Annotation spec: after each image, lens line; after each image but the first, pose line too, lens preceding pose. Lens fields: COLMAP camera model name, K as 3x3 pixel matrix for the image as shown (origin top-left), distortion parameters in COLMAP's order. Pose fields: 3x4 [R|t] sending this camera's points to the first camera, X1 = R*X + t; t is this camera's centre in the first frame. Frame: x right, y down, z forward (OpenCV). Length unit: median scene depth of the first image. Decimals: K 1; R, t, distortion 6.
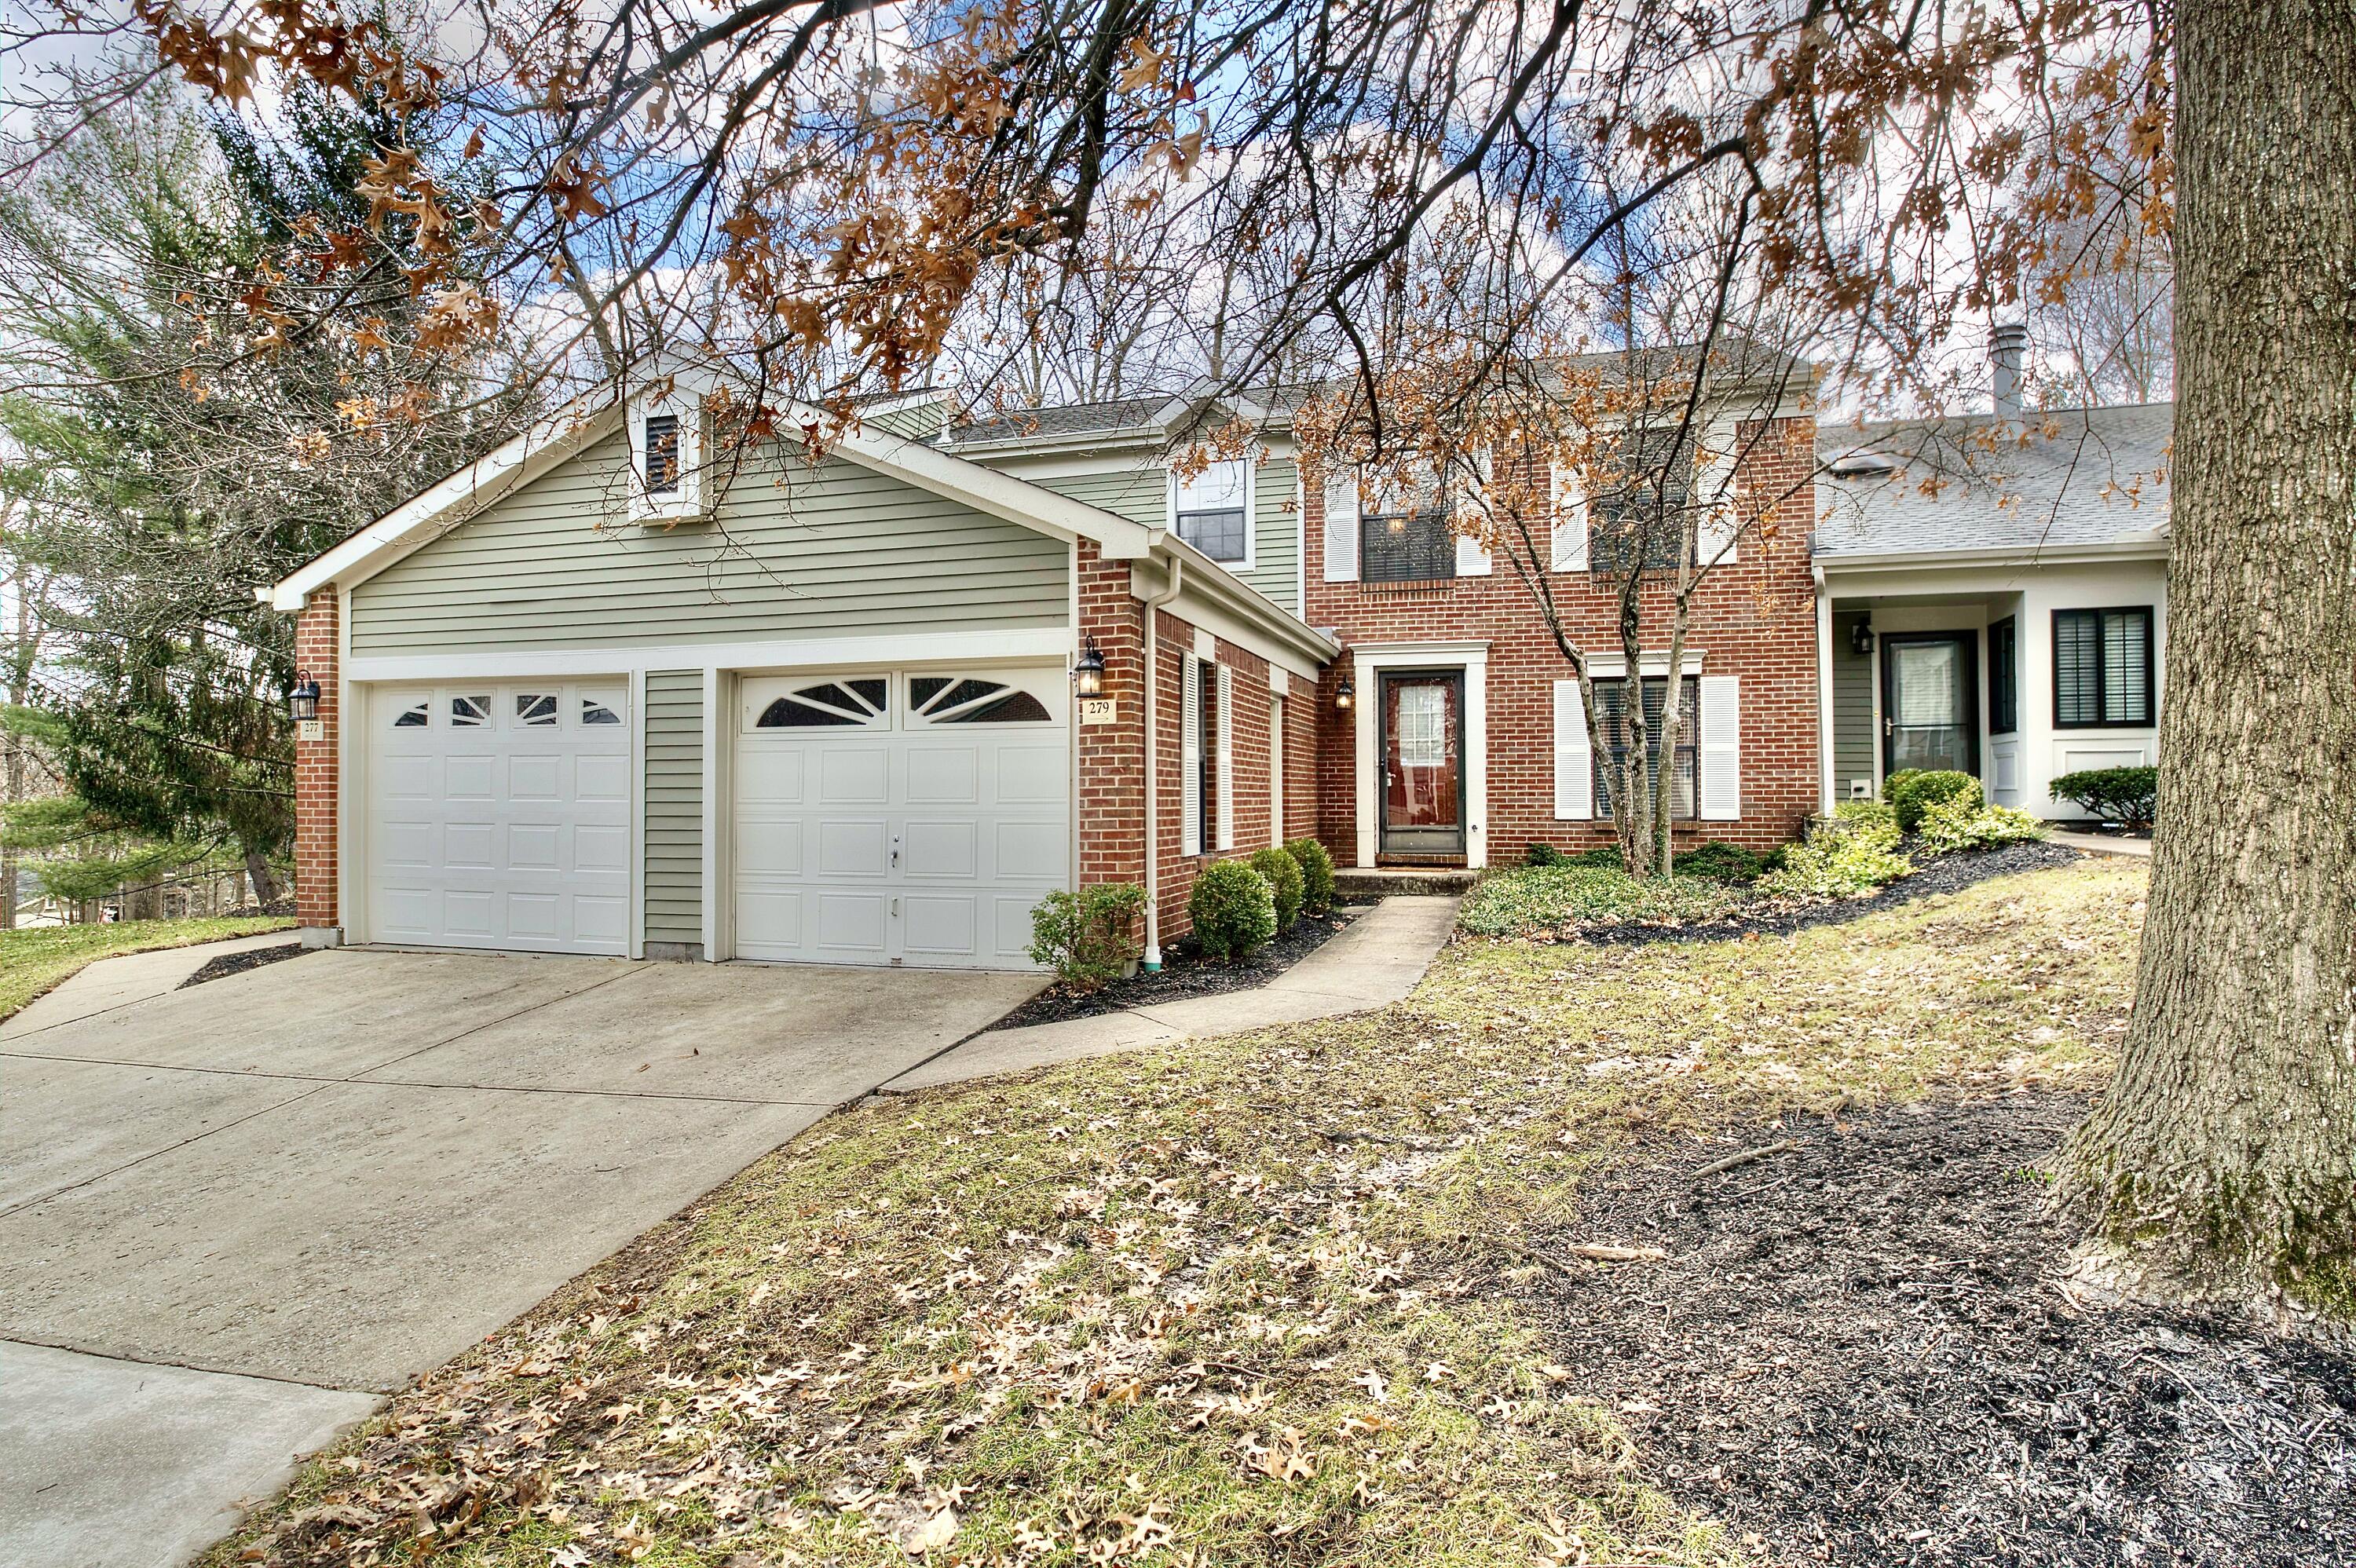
lens RADIAL K [[1242.9, 0, 1187.2], [0, 1242.9, 781.0], [0, 0, 1]] dist [-0.006444, 0.000273]
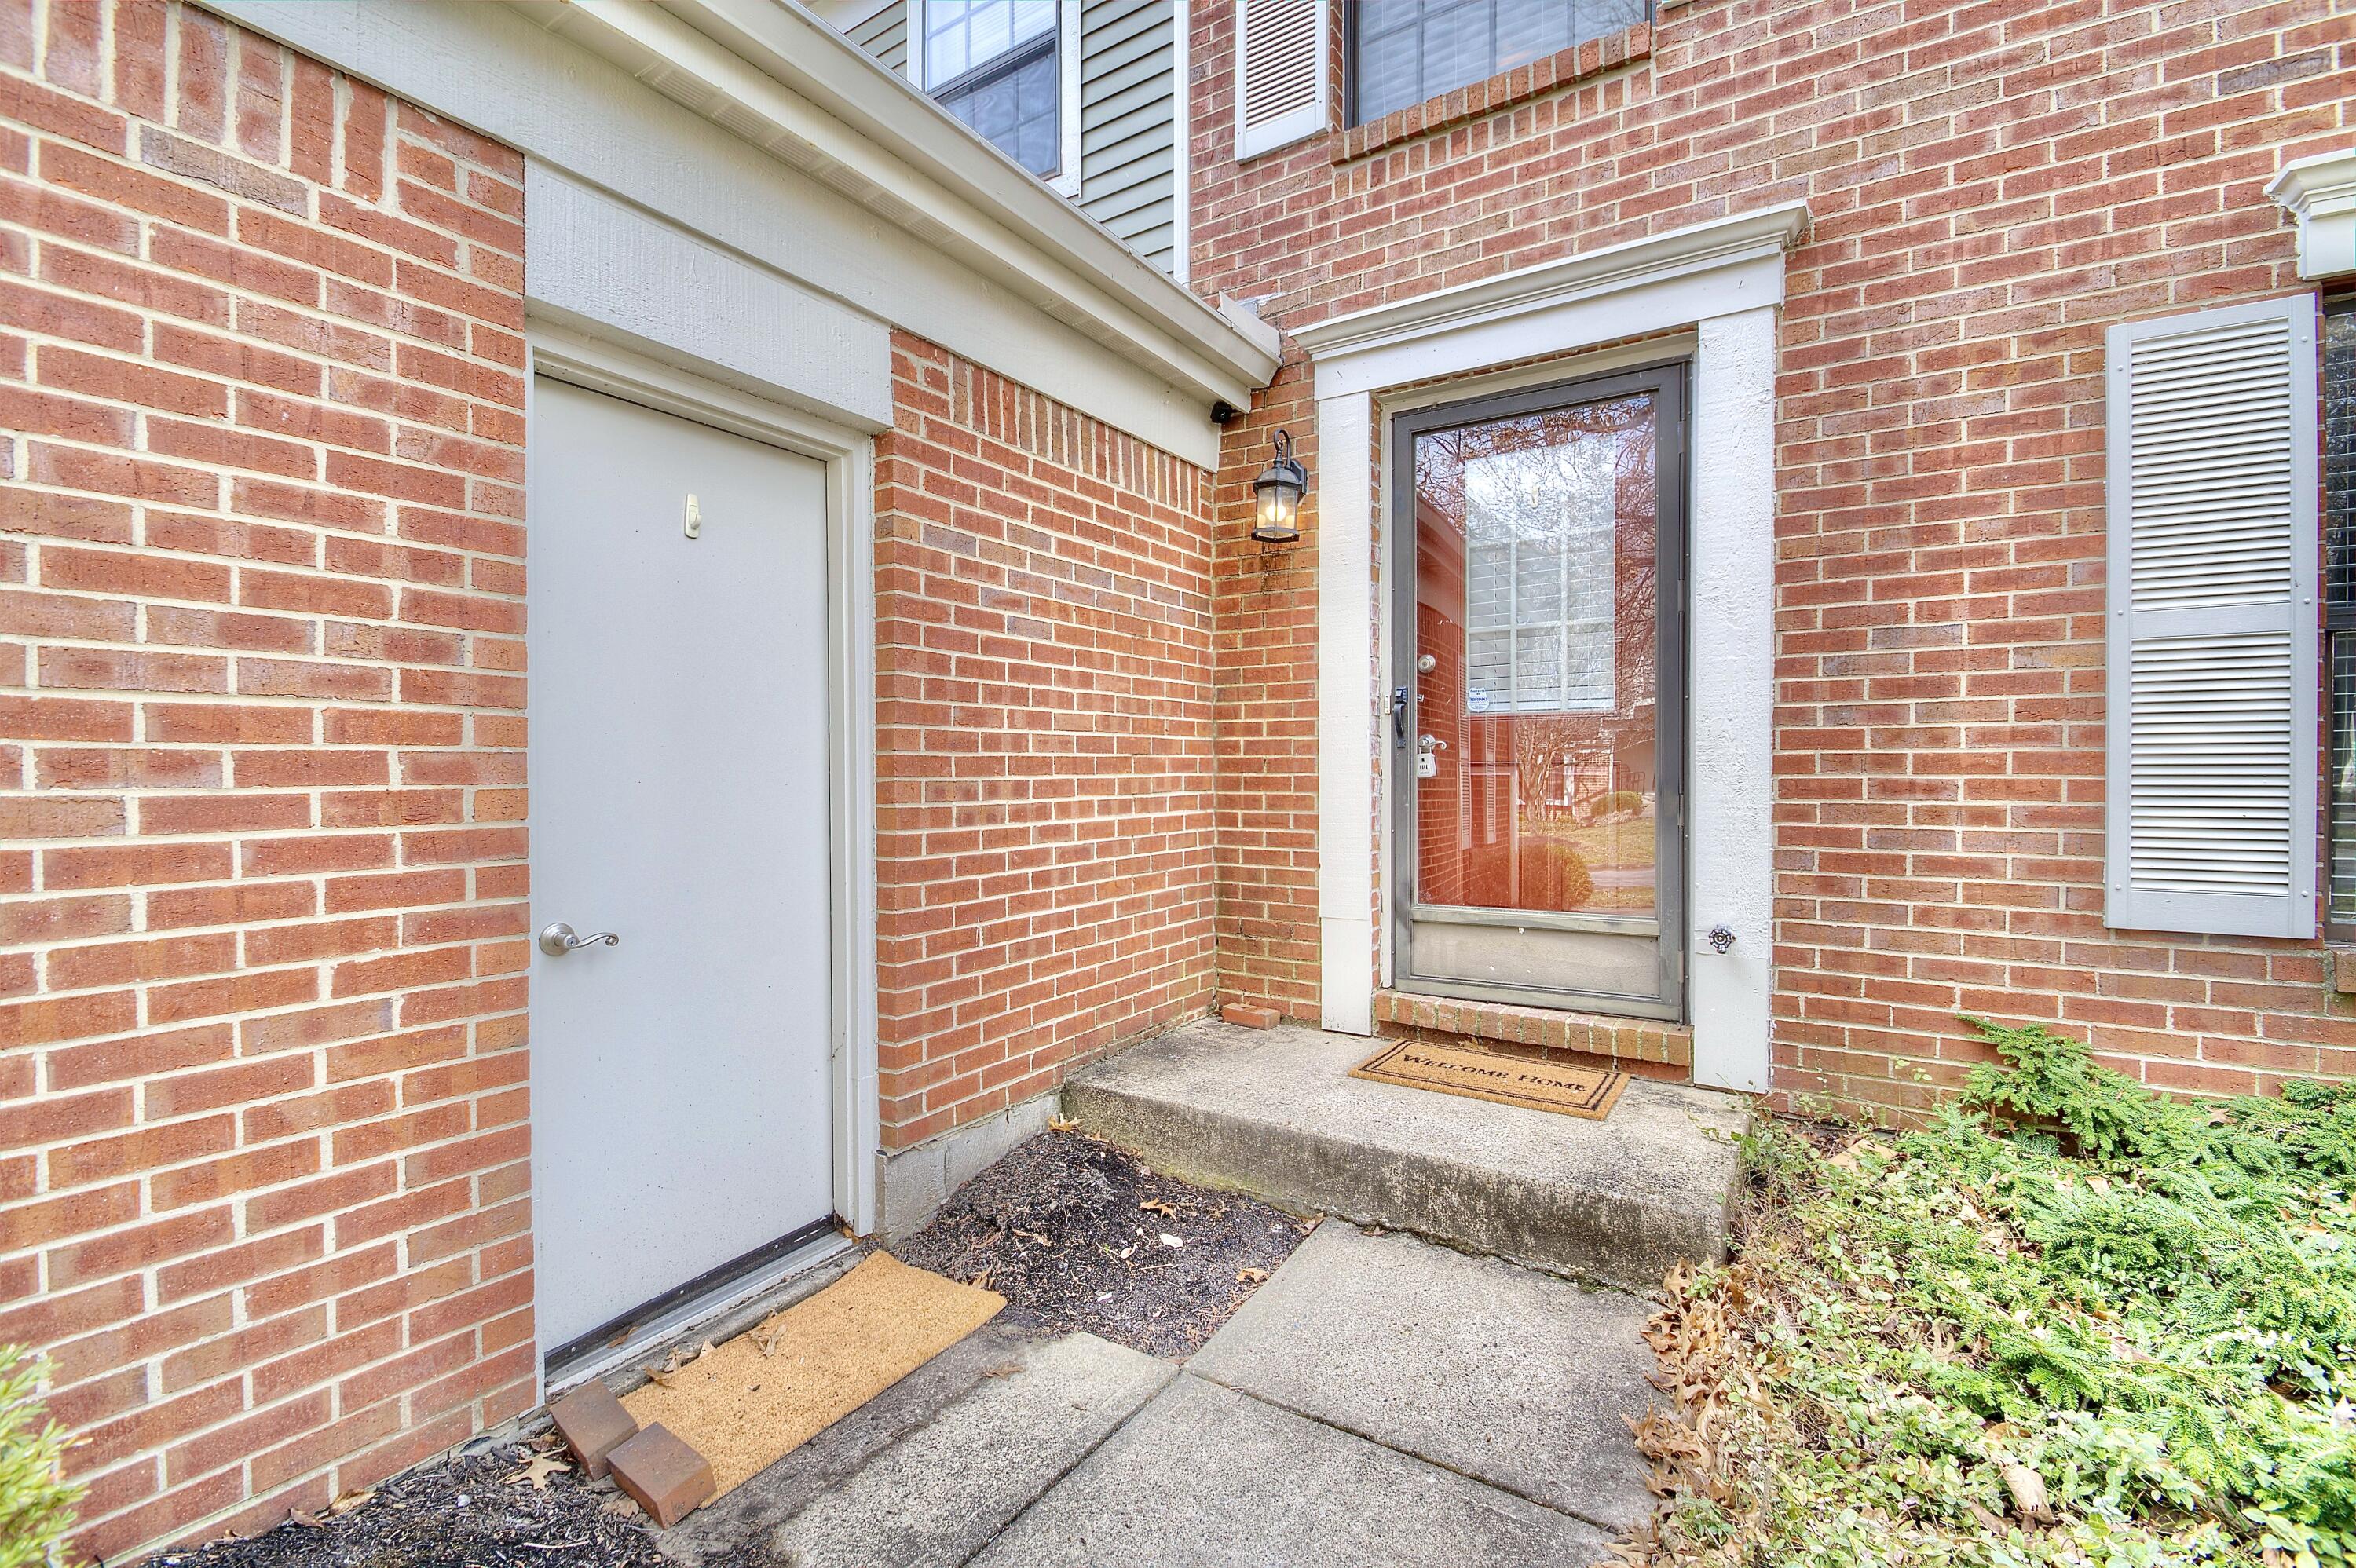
lens RADIAL K [[1027.3, 0, 1166.9], [0, 1027.3, 791.1], [0, 0, 1]] dist [-0.007269, -0.005581]
pose [[0.957811, 0.006496, -0.287324, 0.256120], [0.004058, 0.999339, 0.036121, -0.003028], [0.287369, -0.035763, 0.957152, 1.075741]]
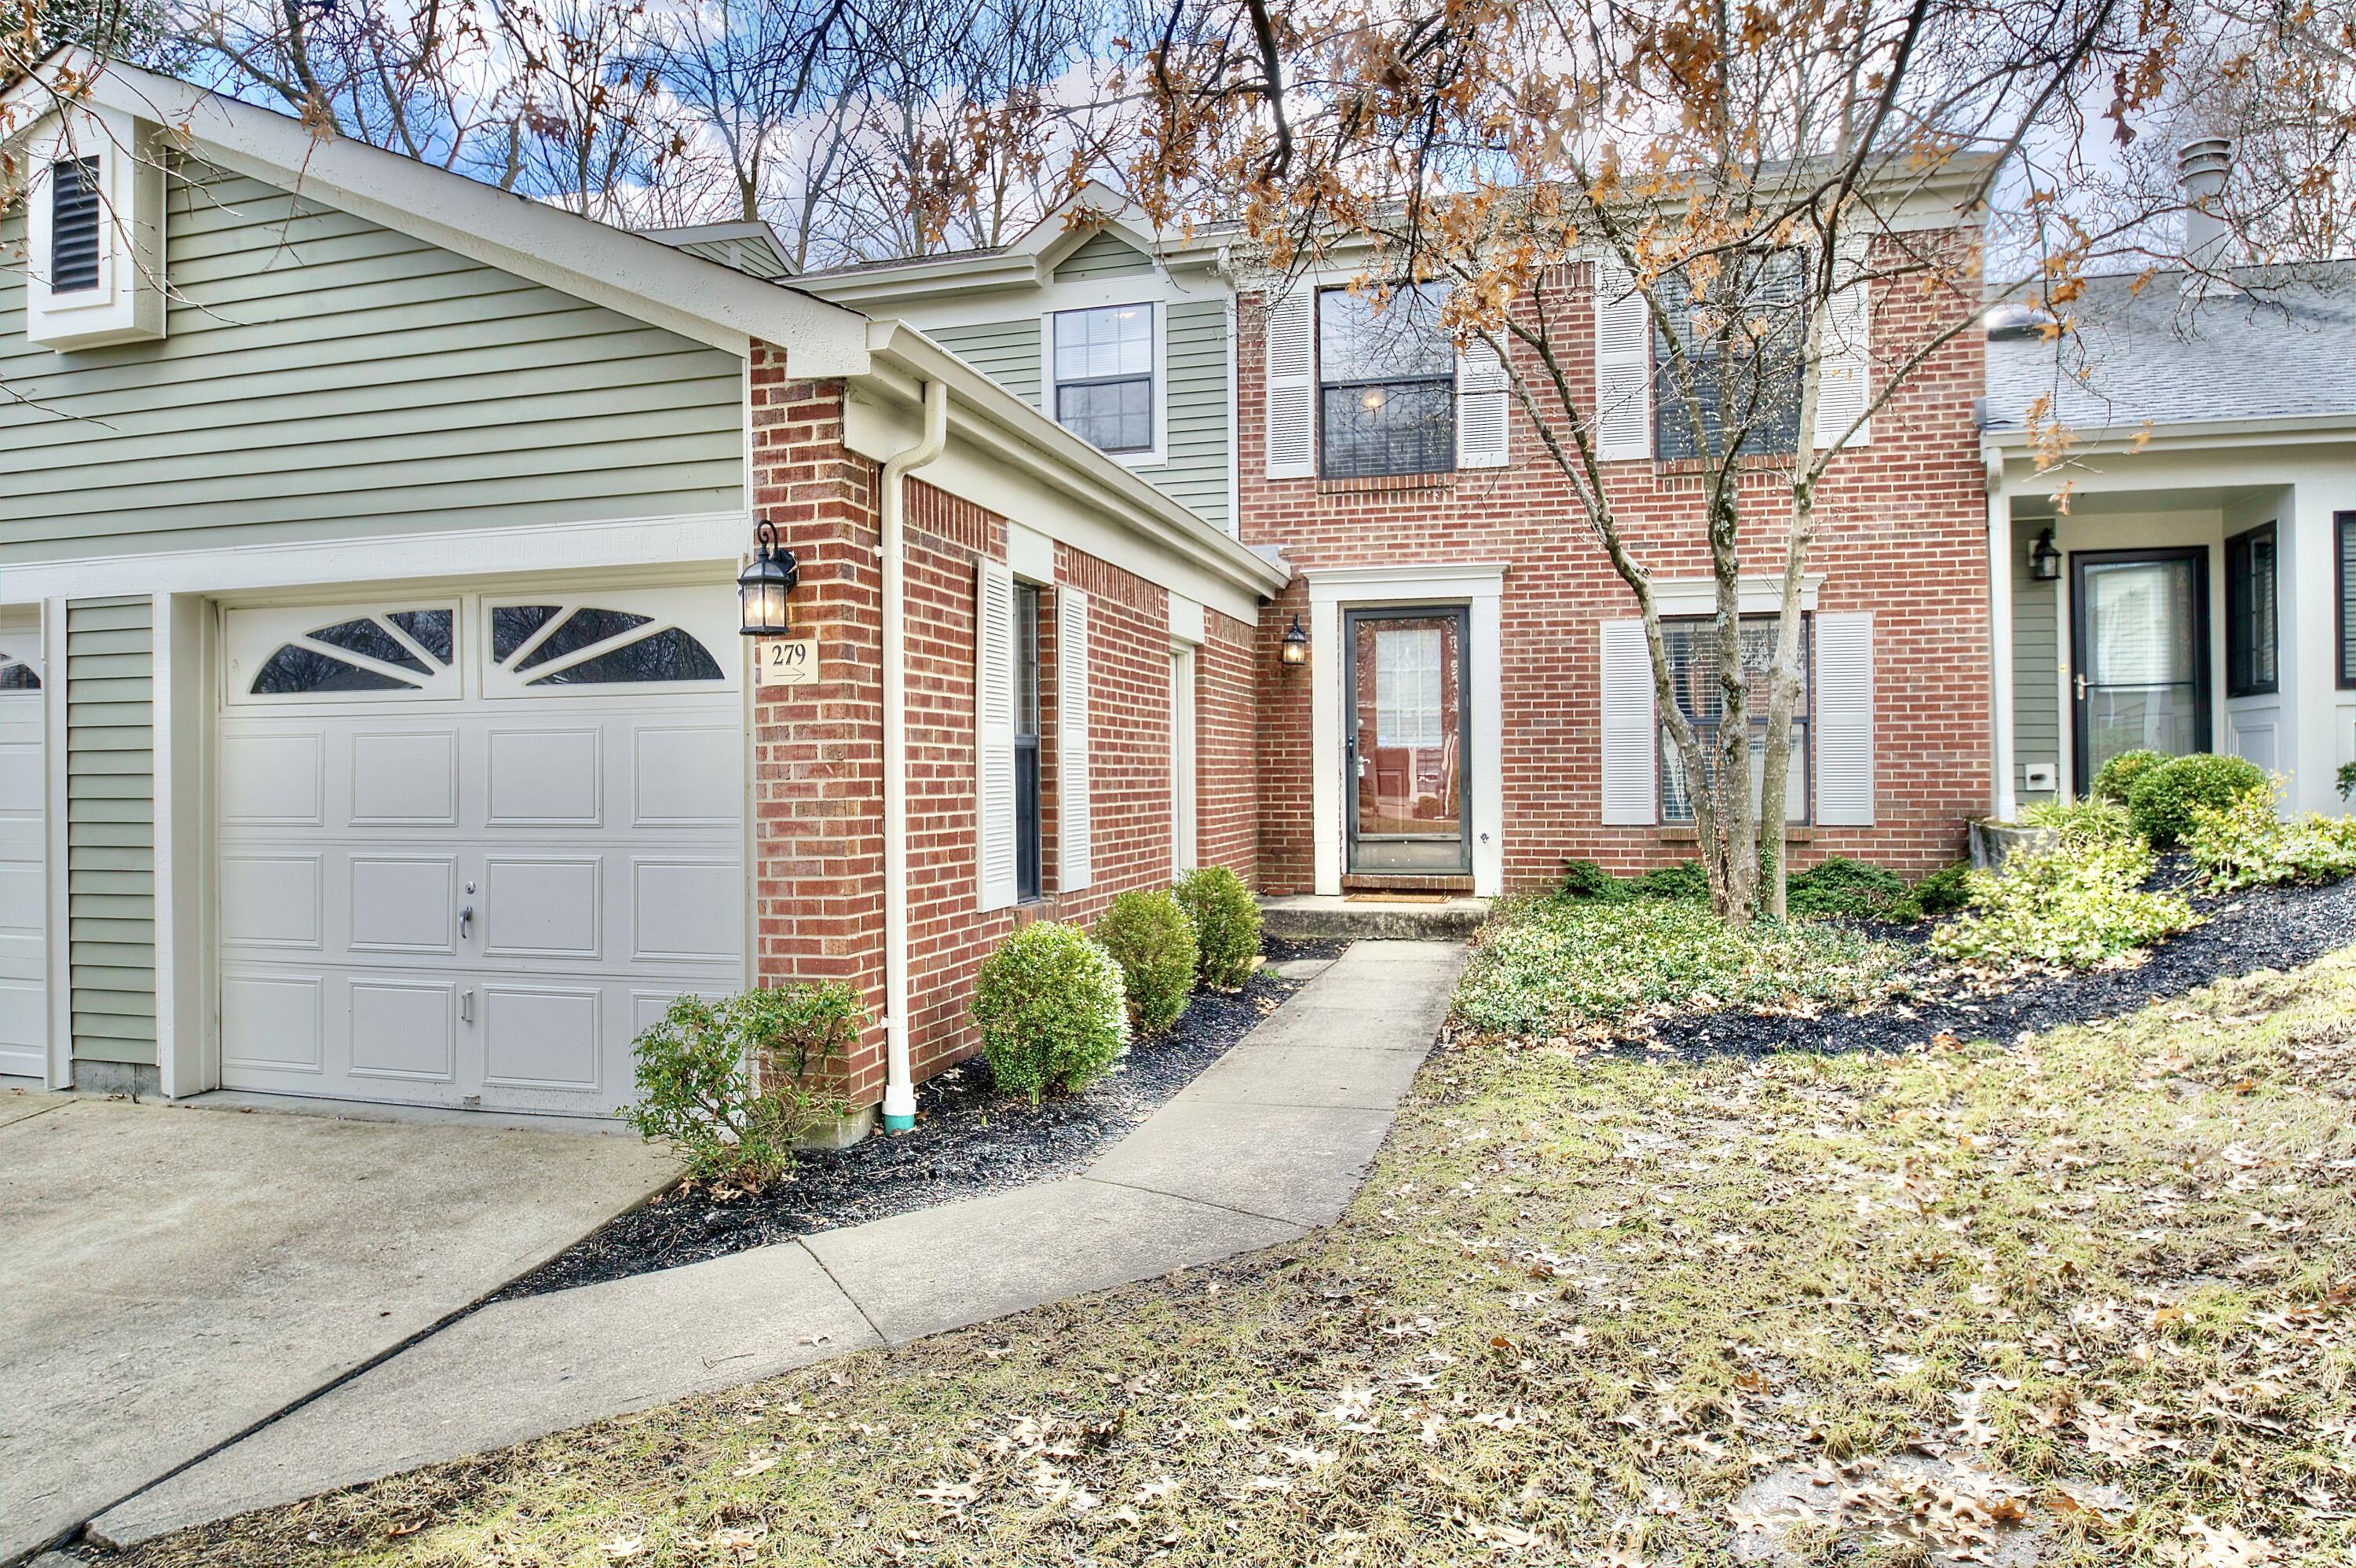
lens RADIAL K [[1432.1, 0, 1178.0], [0, 1432.1, 782.5], [0, 0, 1]] dist [-0.021719, -0.000309]
pose [[0.999921, -0.005450, 0.011336, 0.076806], [0.005240, 0.999817, 0.018414, -0.011134], [-0.011434, -0.018353, 0.999766, 0.307588]]
